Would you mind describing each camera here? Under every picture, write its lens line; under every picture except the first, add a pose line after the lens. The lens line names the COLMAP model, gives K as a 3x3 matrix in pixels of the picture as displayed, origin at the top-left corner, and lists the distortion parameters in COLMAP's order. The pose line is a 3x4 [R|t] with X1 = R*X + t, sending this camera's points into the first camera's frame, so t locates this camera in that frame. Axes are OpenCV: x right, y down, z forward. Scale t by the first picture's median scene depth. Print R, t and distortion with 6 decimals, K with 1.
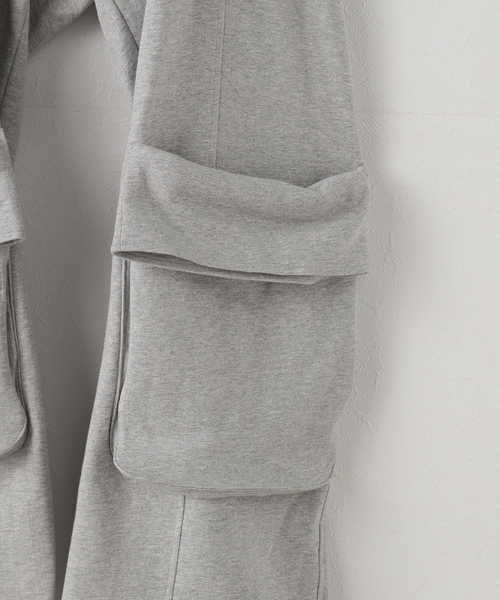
lens RADIAL K [[1530.5, 0, 250.0], [0, 1530.5, 300.0], [0, 0, 1]] dist [0.110930, 1.551044]
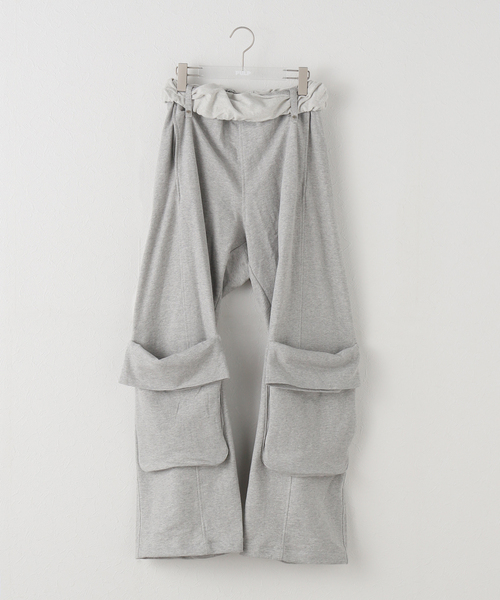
lens RADIAL K [[1530.5, 0, 250.0], [0, 1530.5, 300.0], [0, 0, 1]] dist [0.110930, 1.551044]
pose [[0.999091, -0.023392, 0.035638, -0.193913], [0.024375, 0.999327, -0.027399, -0.097184], [-0.034973, 0.028242, 0.998989, -1.541265]]
